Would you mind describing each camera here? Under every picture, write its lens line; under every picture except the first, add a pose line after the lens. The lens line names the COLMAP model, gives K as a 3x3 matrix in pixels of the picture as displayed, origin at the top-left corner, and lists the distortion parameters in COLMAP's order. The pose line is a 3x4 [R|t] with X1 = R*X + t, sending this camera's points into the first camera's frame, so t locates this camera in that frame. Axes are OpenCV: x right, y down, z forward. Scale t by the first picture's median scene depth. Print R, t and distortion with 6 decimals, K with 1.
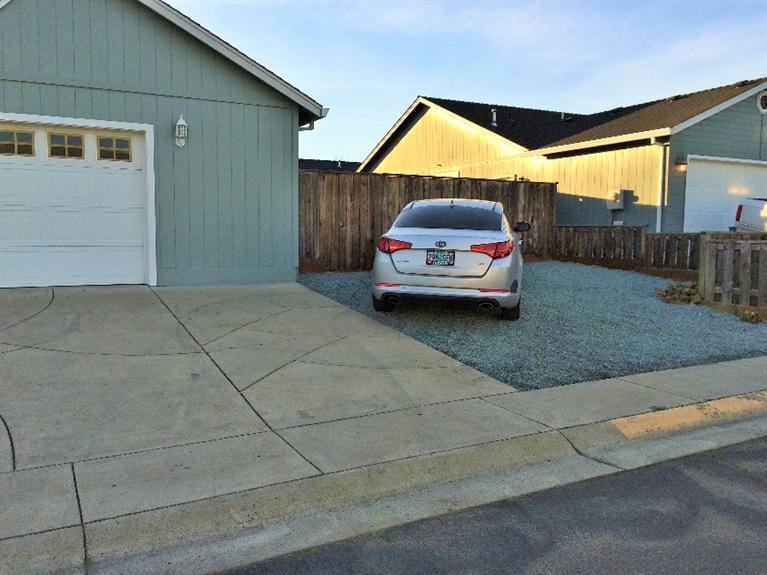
lens RADIAL K [[659.8, 0, 383.8], [0, 659.8, 282.6], [0, 0, 1]] dist [0.086434, -0.108164]
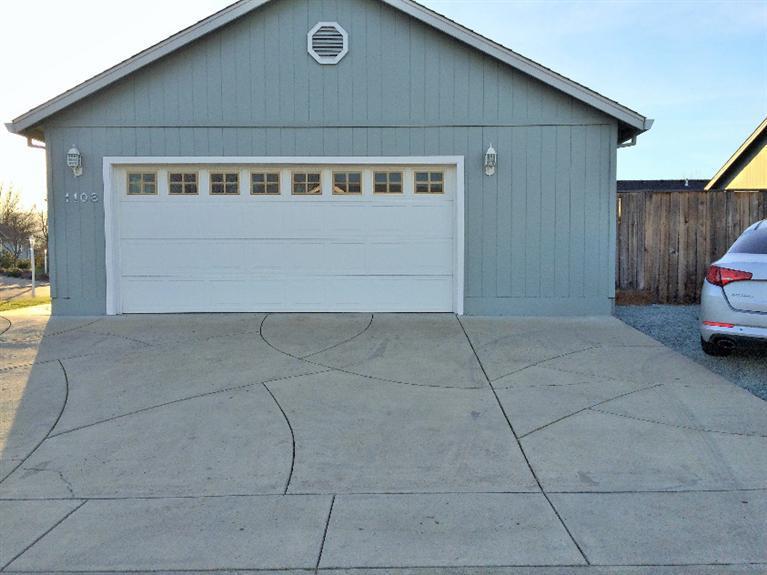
lens RADIAL K [[659.8, 0, 378.6], [0, 659.8, 282.8], [0, 0, 1]] dist [0.086434, -0.108164]
pose [[0.875752, 0.011148, -0.482633, 0.031474], [-0.029736, 0.999081, -0.030879, -0.008815], [0.481845, 0.041394, 0.875278, 0.063132]]
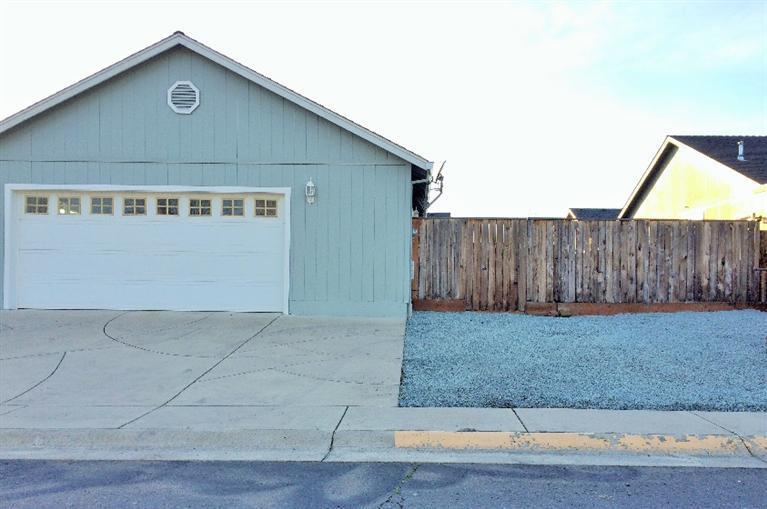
lens RADIAL K [[651.4, 0, 381.8], [0, 651.4, 286.3], [0, 0, 1]] dist [0.049111, -0.010094]
pose [[0.859893, 0.010566, -0.510365, 0.465216], [-0.048865, 0.996898, -0.061692, 0.021233], [0.508130, 0.077987, 0.857742, 0.033268]]
